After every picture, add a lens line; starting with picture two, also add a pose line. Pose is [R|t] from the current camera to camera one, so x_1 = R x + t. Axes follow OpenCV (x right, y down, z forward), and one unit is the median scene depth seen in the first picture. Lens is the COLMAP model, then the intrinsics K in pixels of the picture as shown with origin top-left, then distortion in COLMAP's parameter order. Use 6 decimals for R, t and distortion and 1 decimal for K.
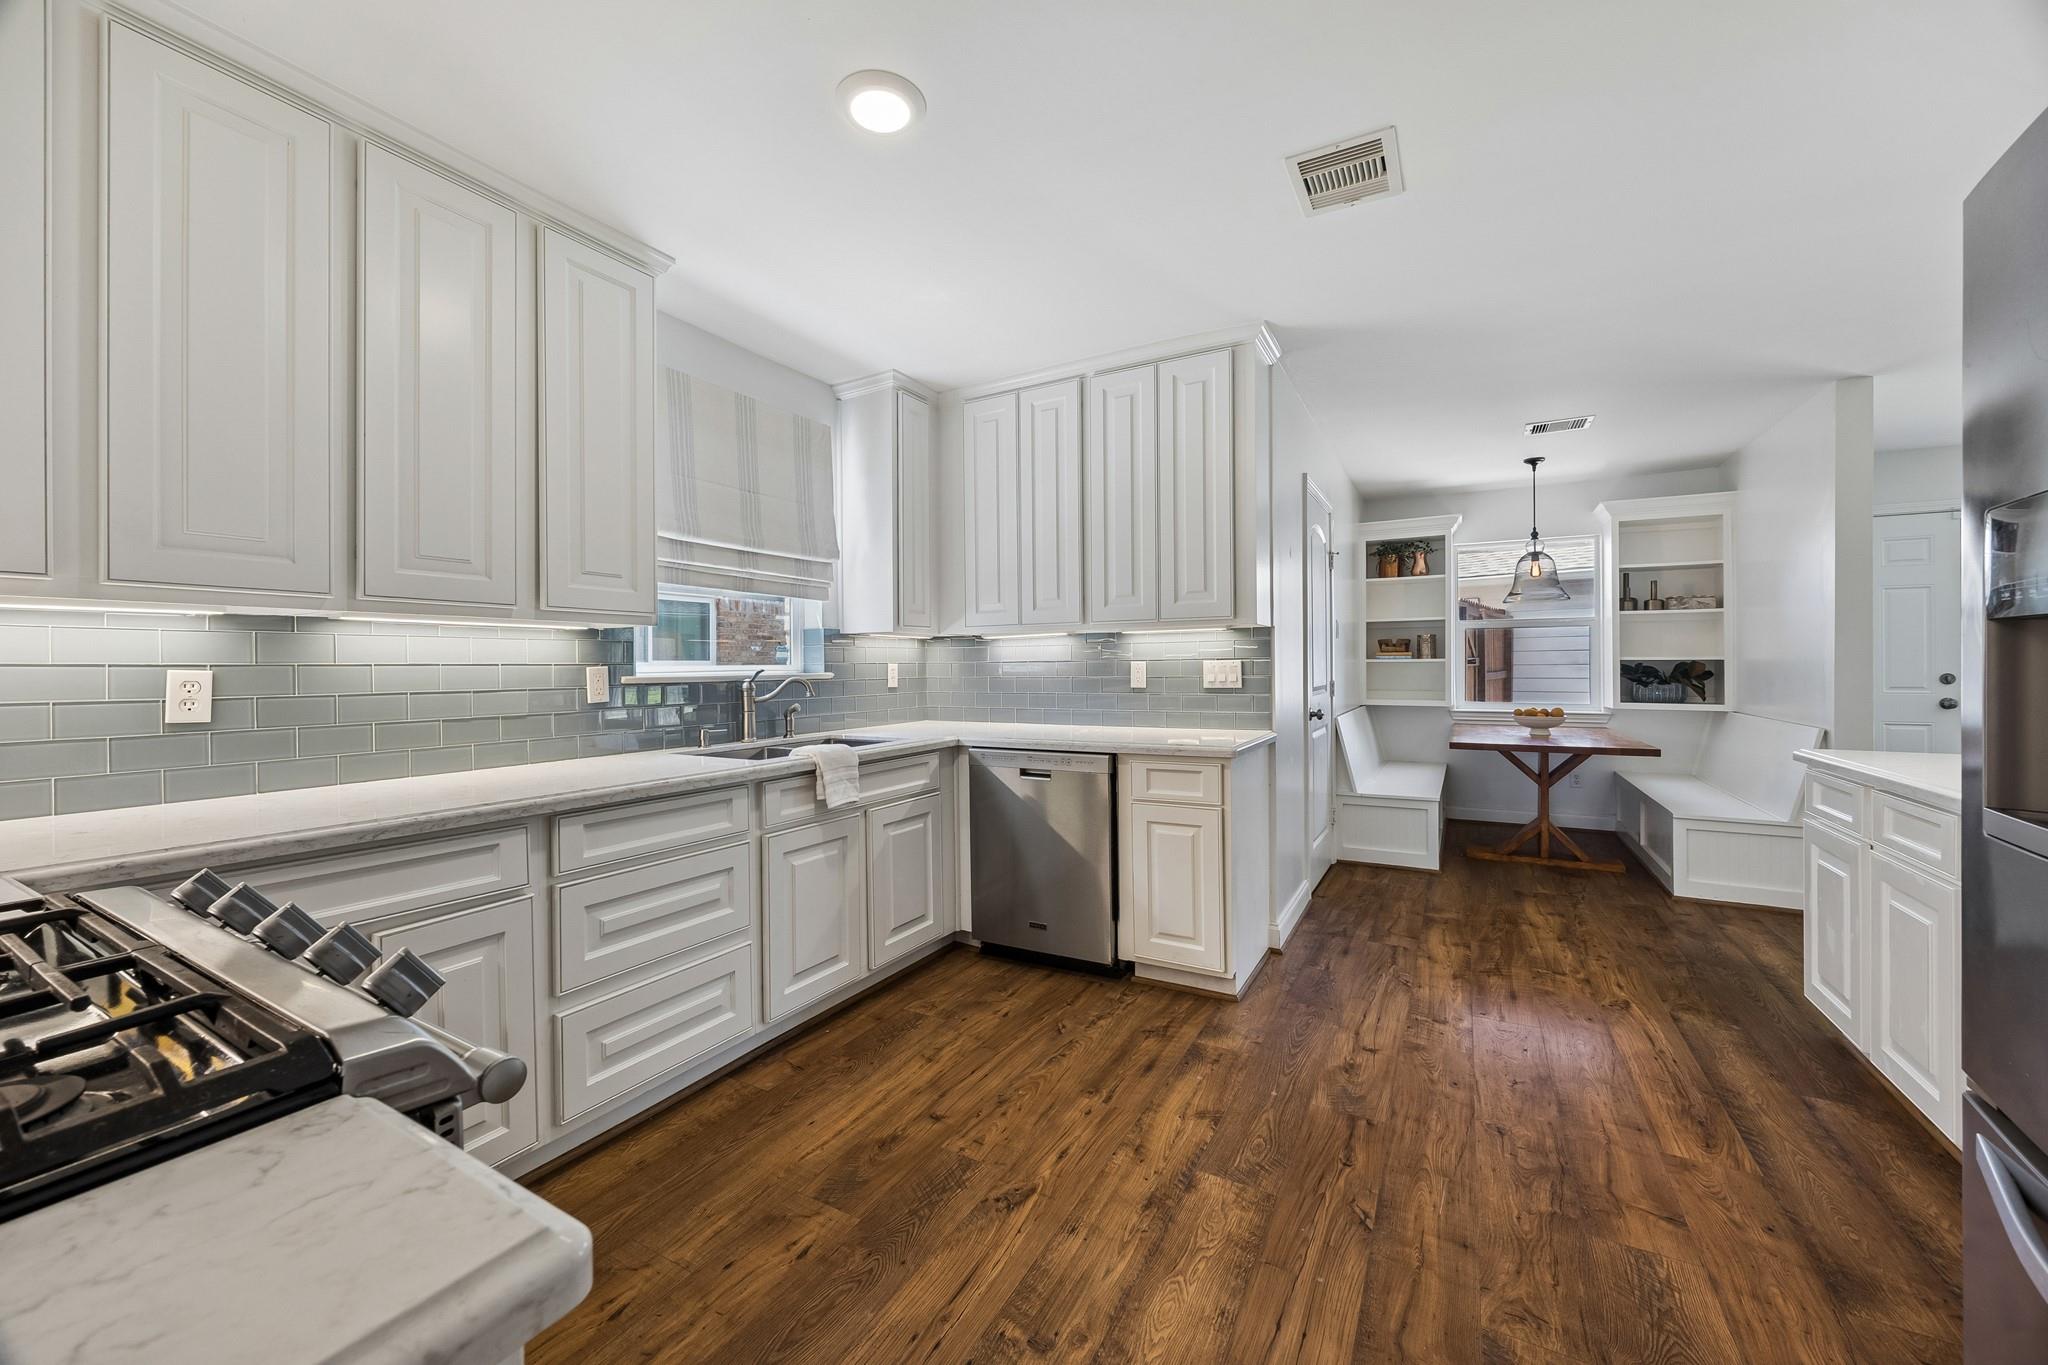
lens RADIAL K [[837.5, 0, 1024.0], [0, 837.5, 682.5], [0, 0, 1]] dist [-0.001584, -0.000083]
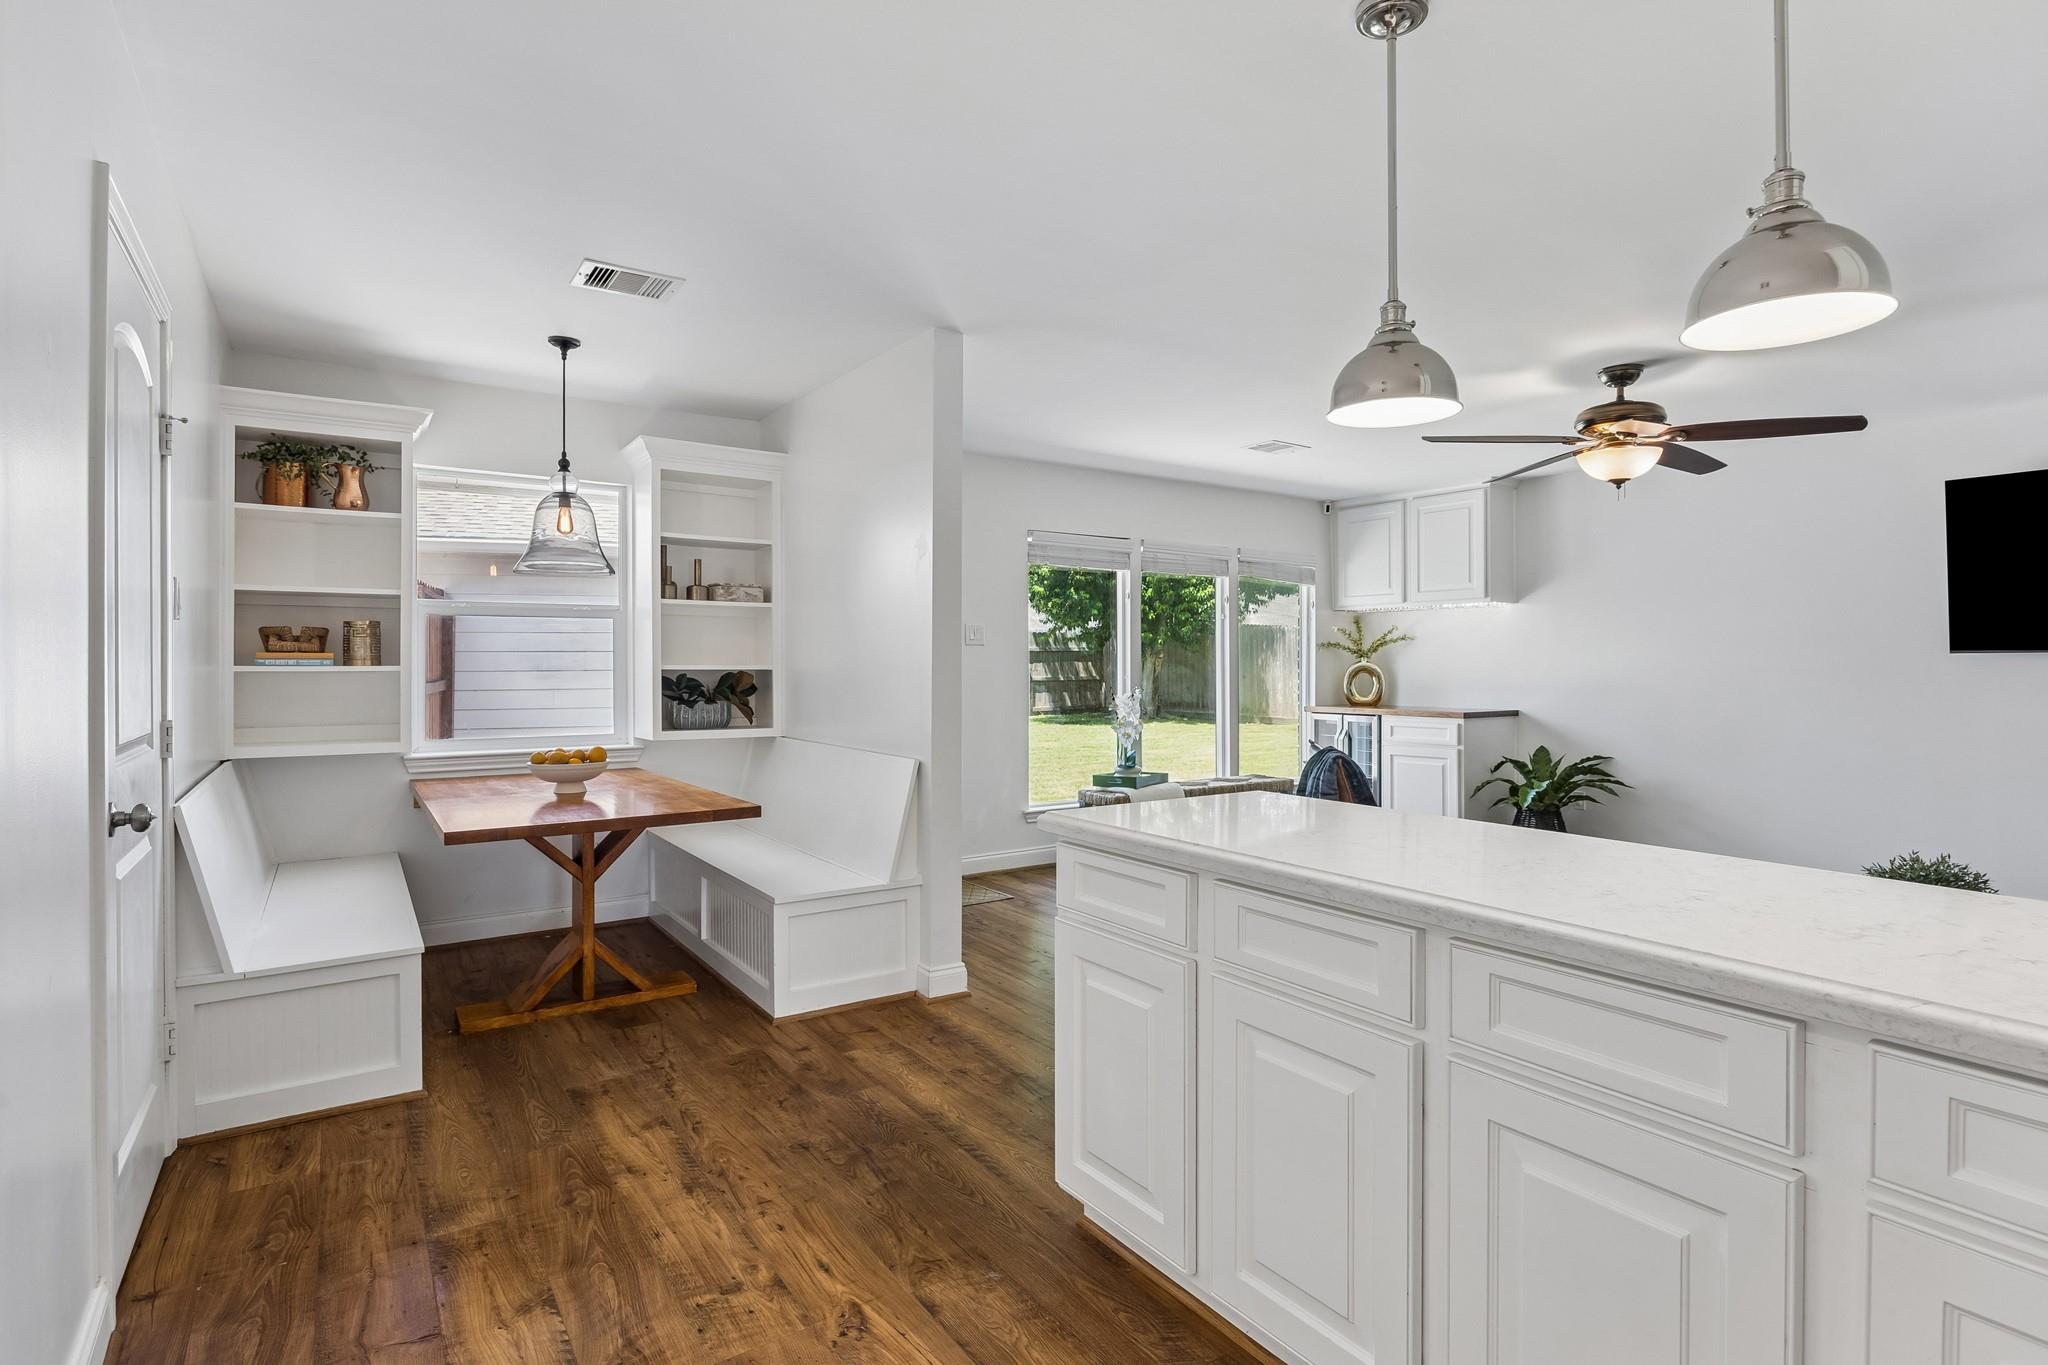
lens RADIAL K [[1026.6, 0, 1022.9], [0, 1026.6, 656.5], [0, 0, 1]] dist [-0.005405, -0.001228]
pose [[0.464431, 0.011907, 0.885529, 0.106442], [0.012754, 0.999716, -0.020132, -0.017595], [-0.885517, 0.020644, 0.464148, 0.358482]]
